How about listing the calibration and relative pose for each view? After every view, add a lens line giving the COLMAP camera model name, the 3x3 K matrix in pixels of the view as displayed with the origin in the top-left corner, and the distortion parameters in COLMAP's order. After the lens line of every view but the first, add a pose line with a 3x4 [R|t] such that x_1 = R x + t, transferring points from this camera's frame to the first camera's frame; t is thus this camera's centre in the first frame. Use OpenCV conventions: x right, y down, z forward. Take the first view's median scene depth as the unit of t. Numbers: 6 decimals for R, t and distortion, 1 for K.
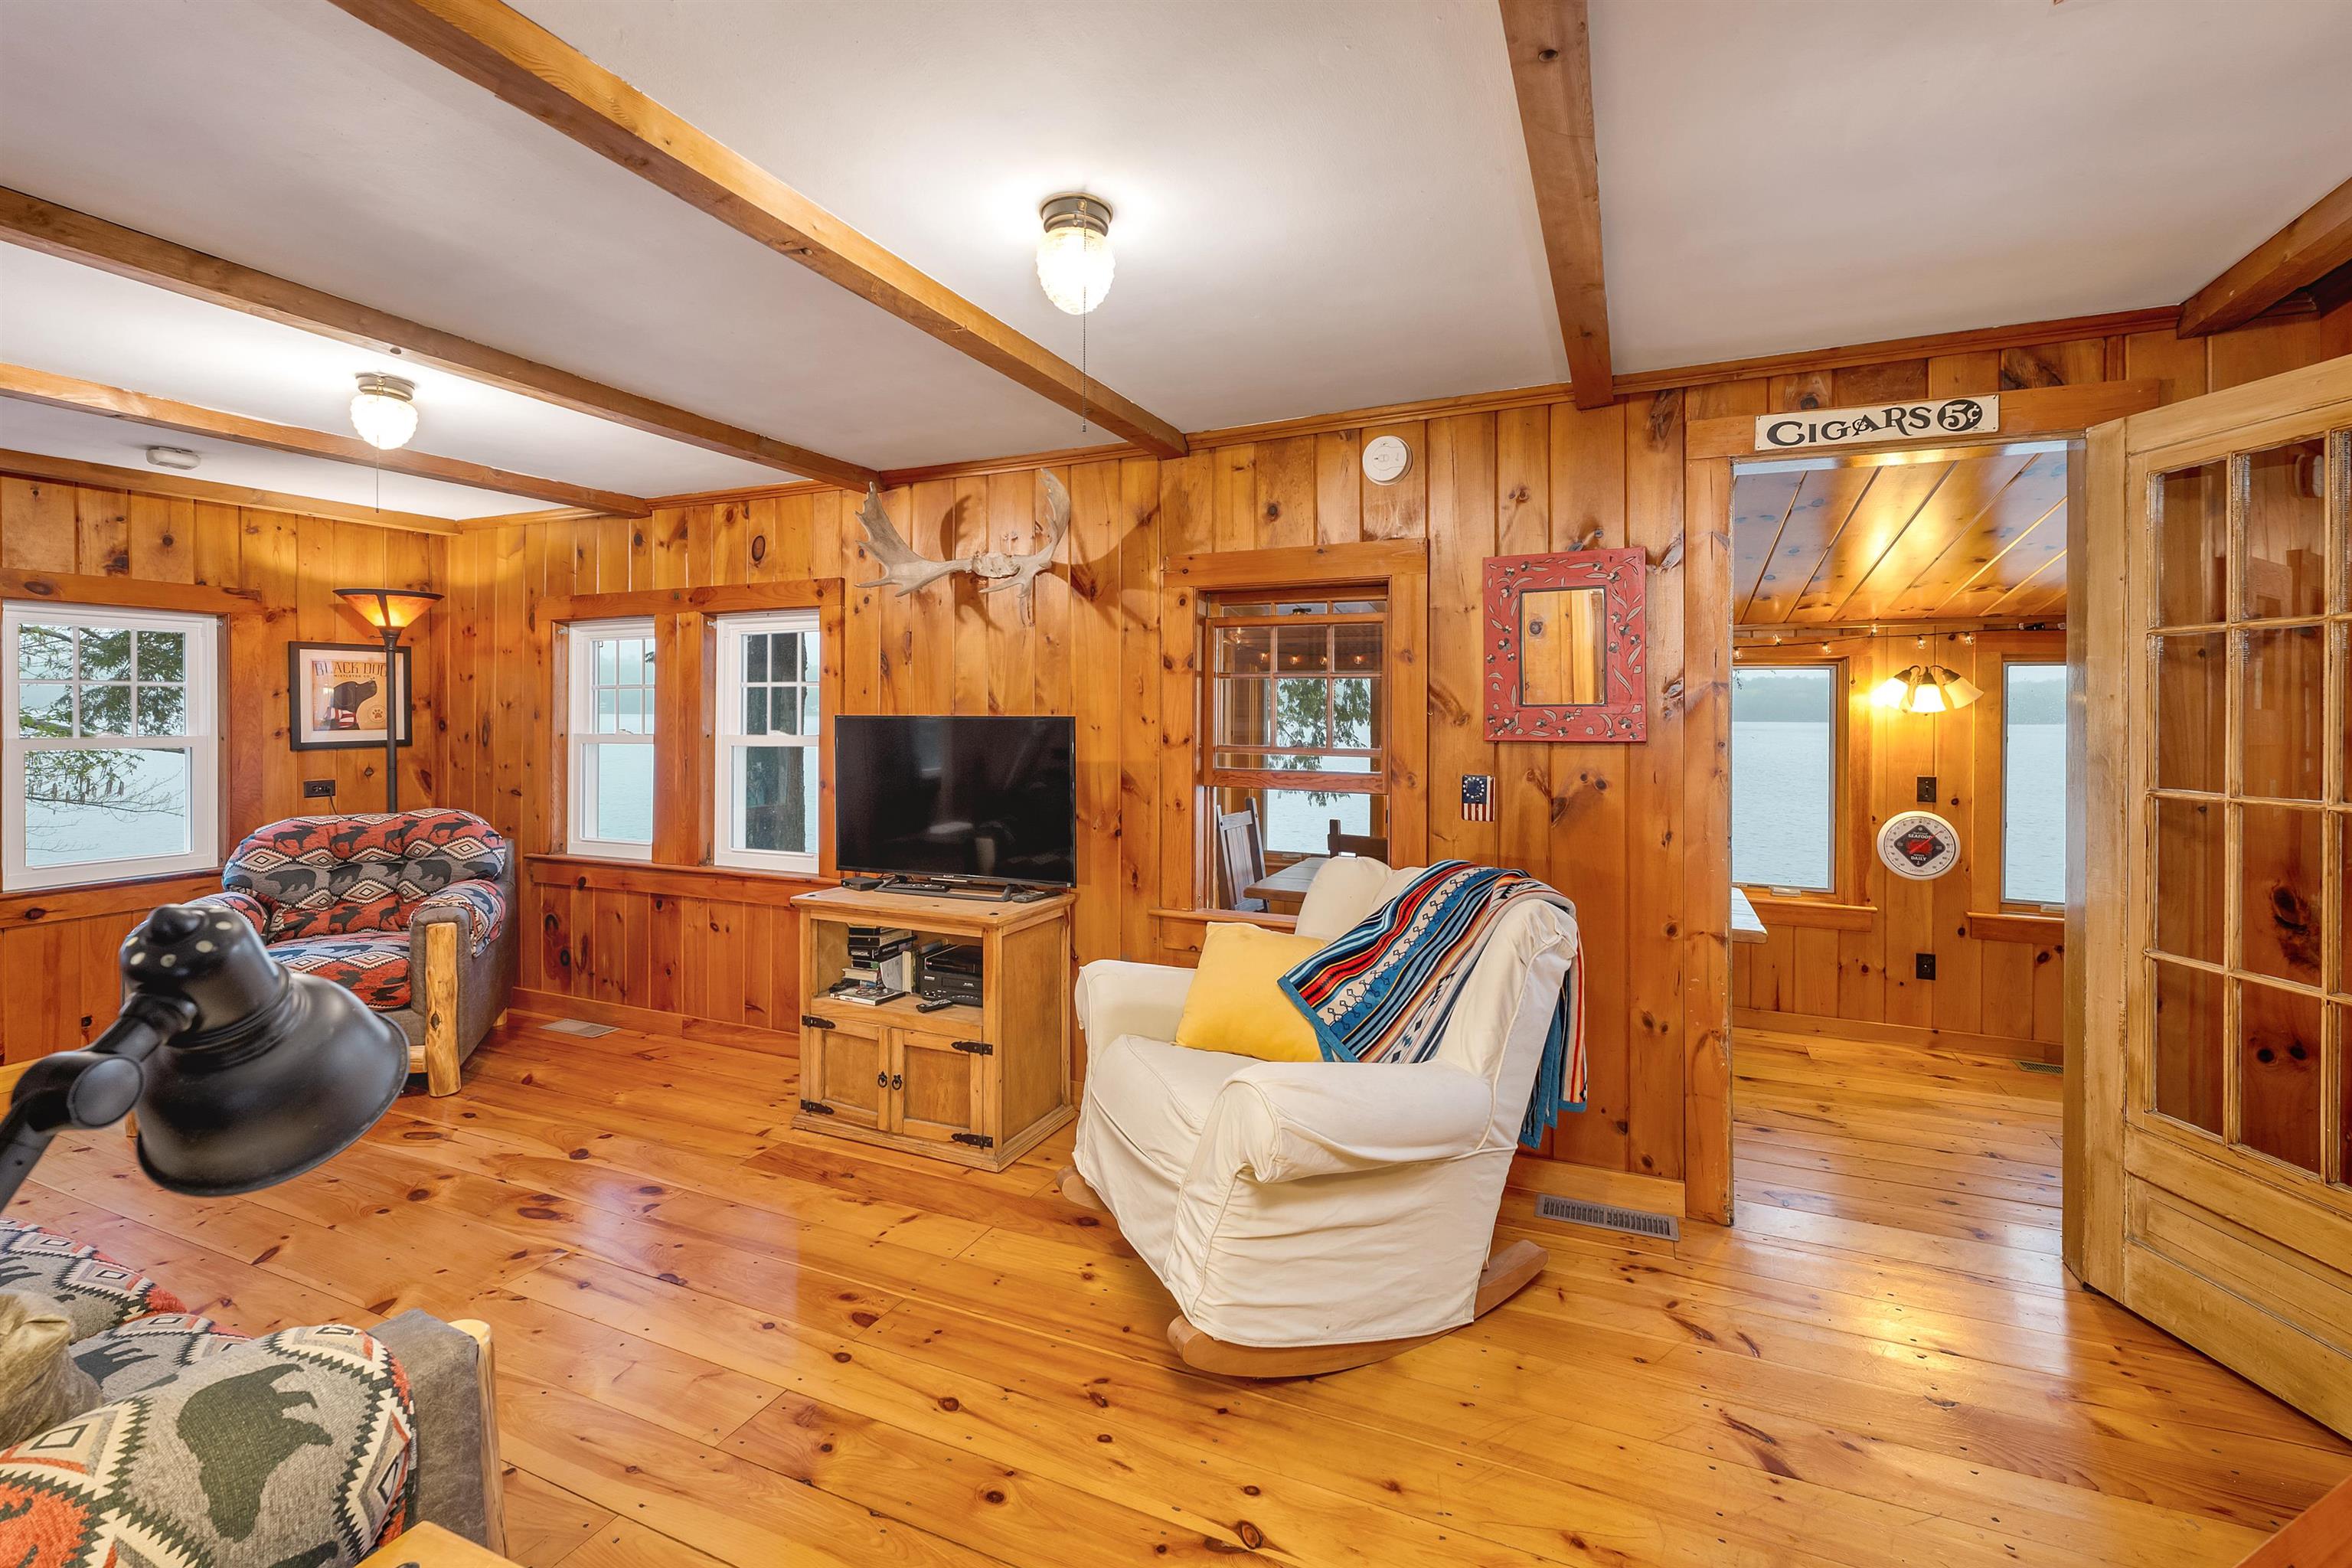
lens RADIAL K [[1016.0, 0, 1173.0], [0, 1016.0, 710.9], [0, 0, 1]] dist [-0.003532, -0.000091]
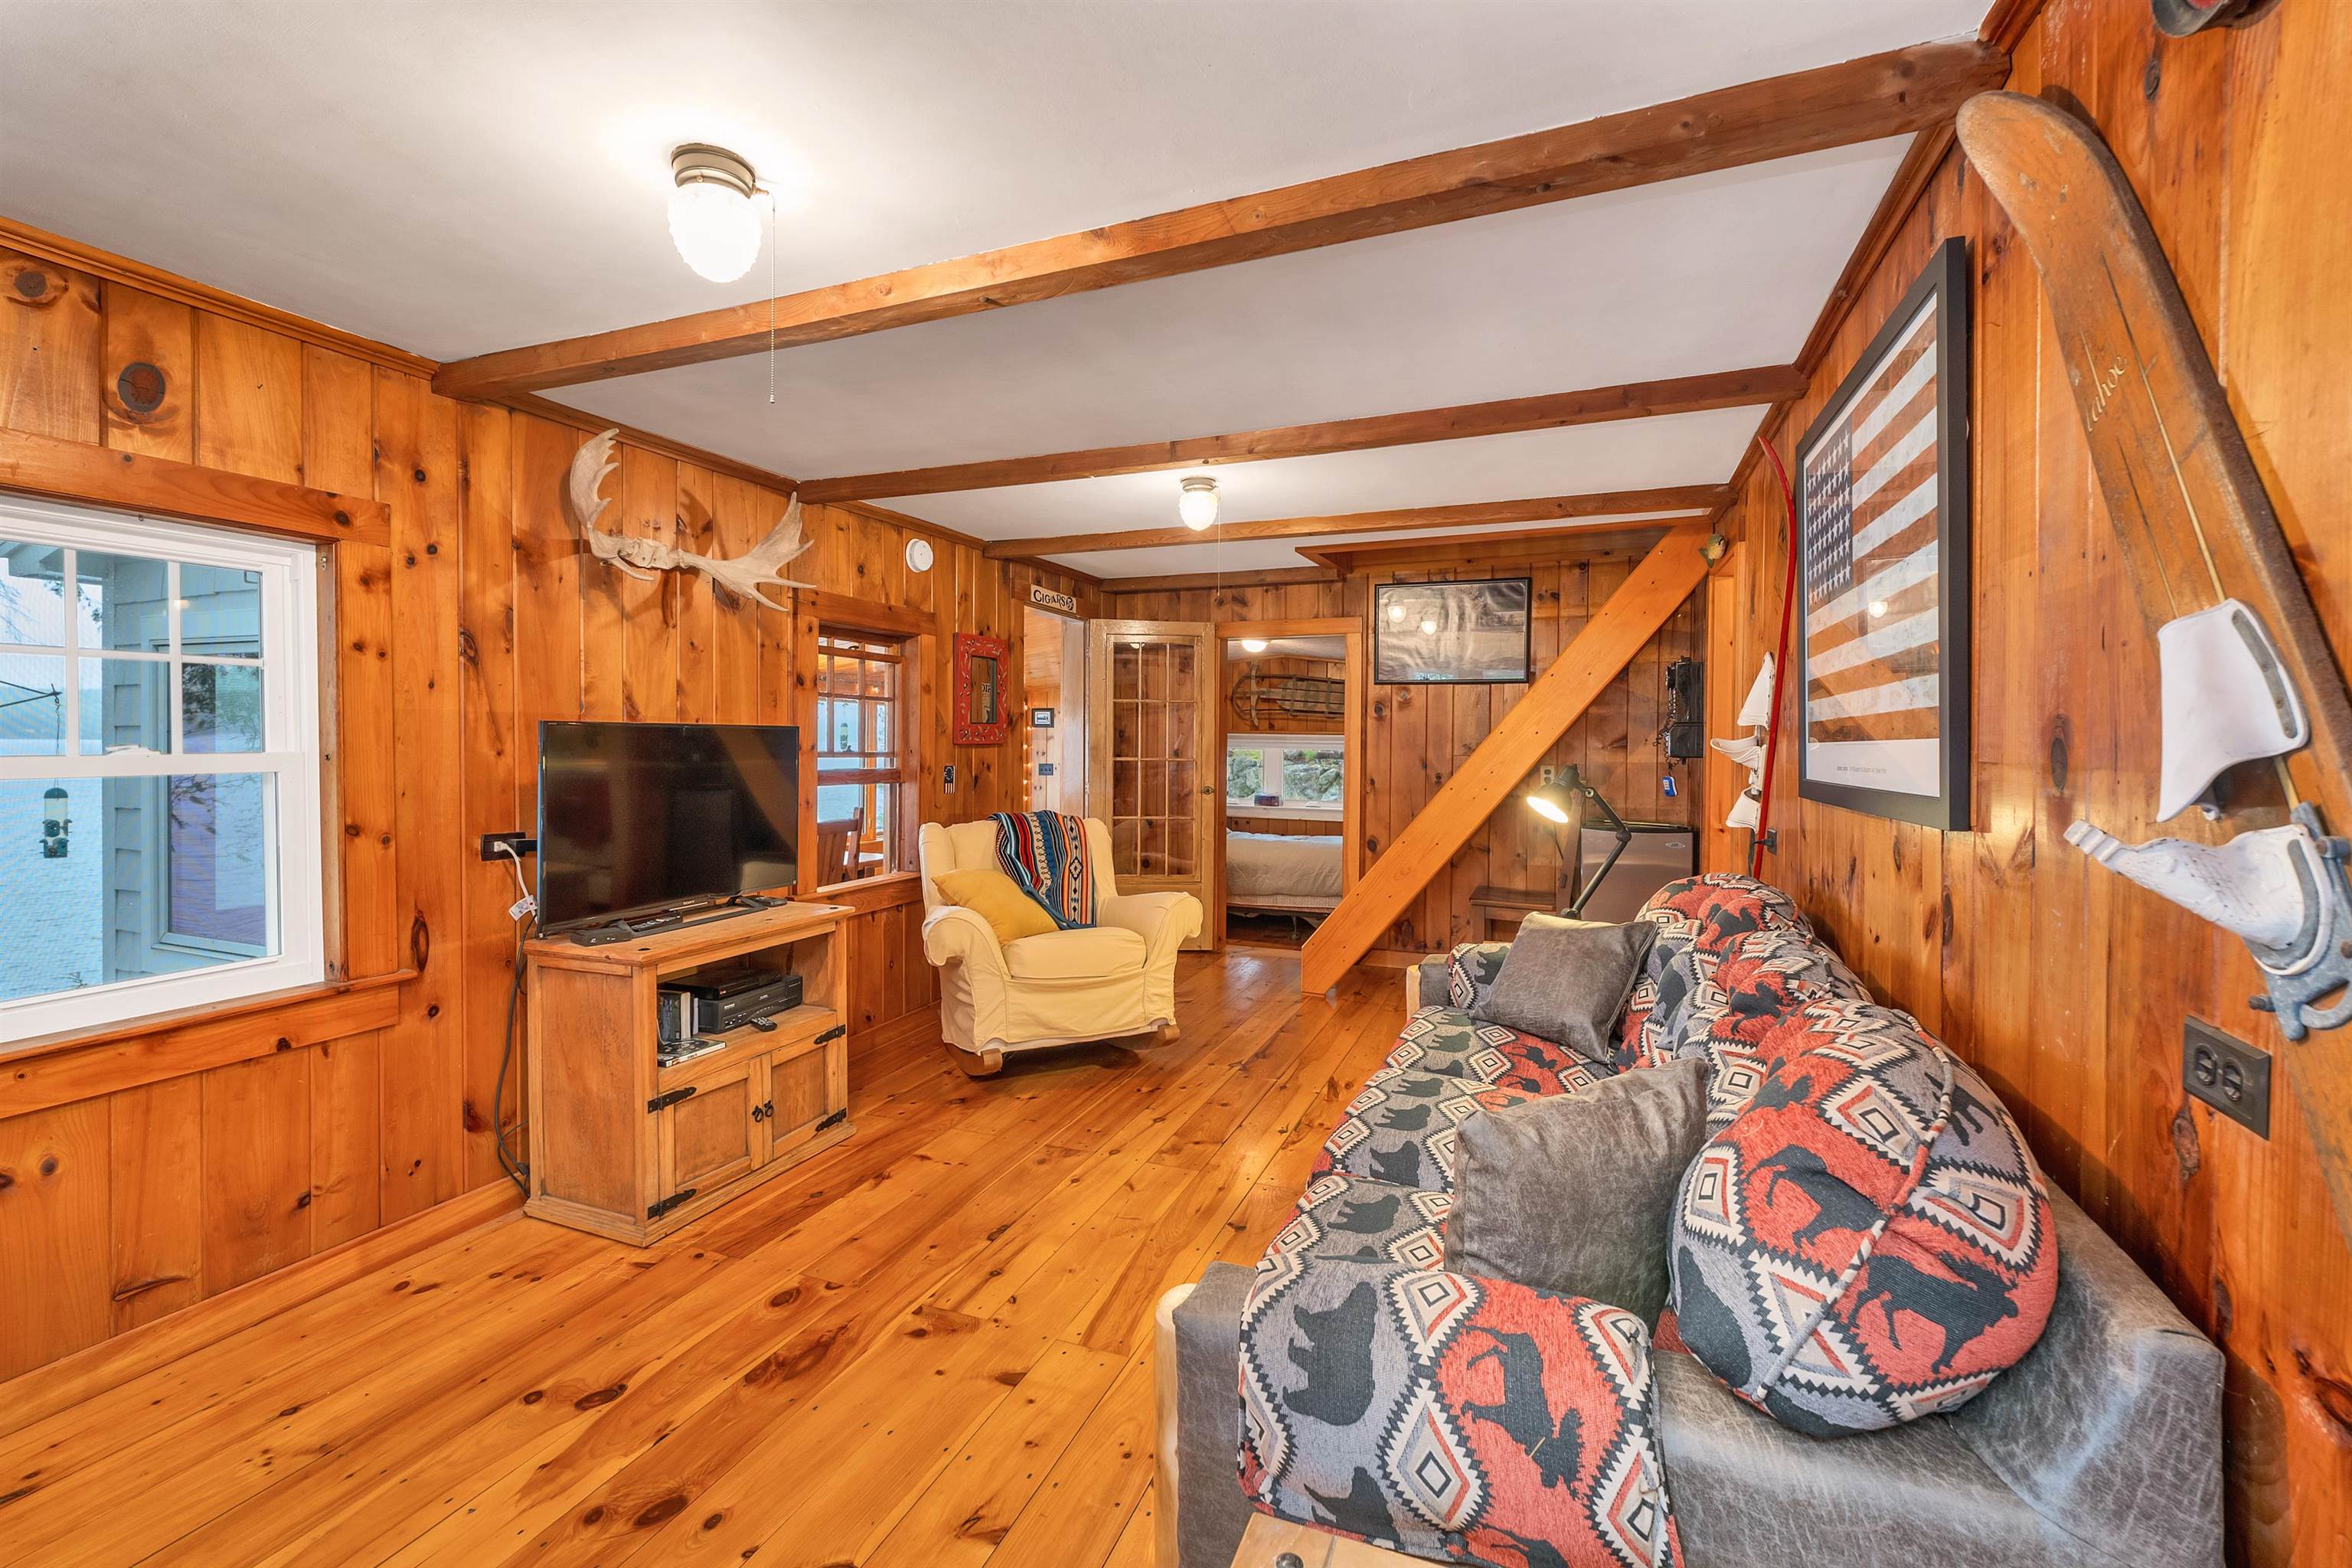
lens RADIAL K [[1000.4, 0, 1186.6], [0, 1000.4, 752.8], [0, 0, 1]] dist [0.000569, 0.000045]
pose [[-0.047929, -0.013369, 0.998761, -1.182757], [-0.004827, 0.999902, 0.013153, 0.017741], [-0.998839, -0.004191, -0.047989, 0.635068]]
